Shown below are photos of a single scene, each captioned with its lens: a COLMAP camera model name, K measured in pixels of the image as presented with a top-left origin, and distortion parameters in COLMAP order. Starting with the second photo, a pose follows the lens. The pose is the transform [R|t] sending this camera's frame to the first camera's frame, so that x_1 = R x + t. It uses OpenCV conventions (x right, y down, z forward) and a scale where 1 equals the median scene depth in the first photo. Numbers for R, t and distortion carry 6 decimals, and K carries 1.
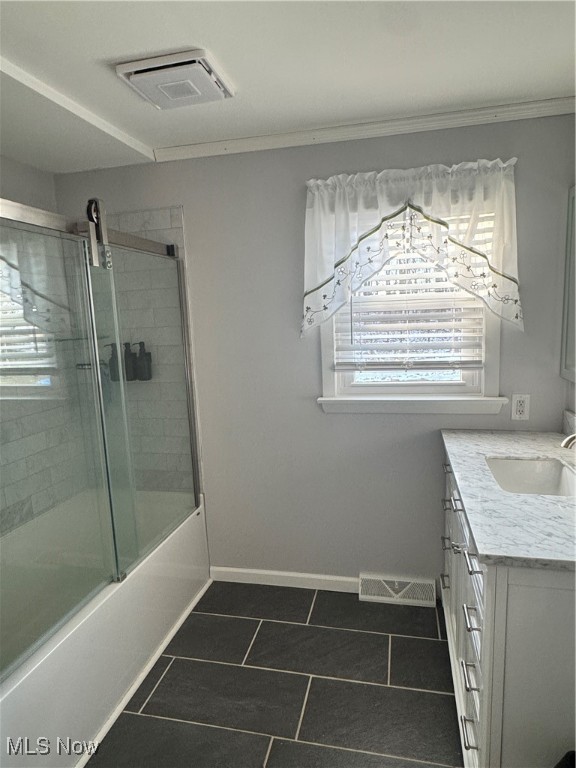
lens RADIAL K [[481.9, 0, 290.0], [0, 481.9, 393.1], [0, 0, 1]] dist [-0.003823, -0.000175]
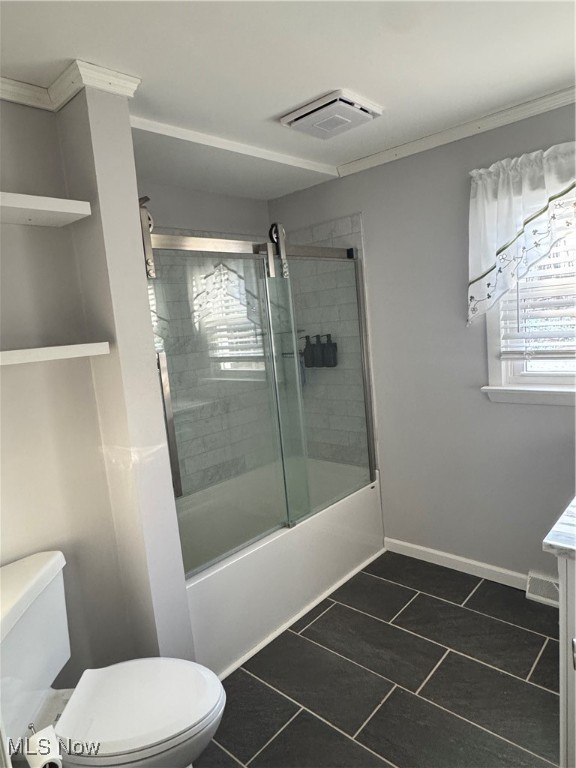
lens RADIAL K [[481.9, 0, 290.0], [0, 481.9, 393.1], [0, 0, 1]] dist [-0.003823, -0.000175]
pose [[0.870258, 0.037975, -0.491130, 0.210405], [-0.025374, 0.999156, 0.032294, 0.001418], [0.491942, -0.015642, 0.870488, -0.071720]]
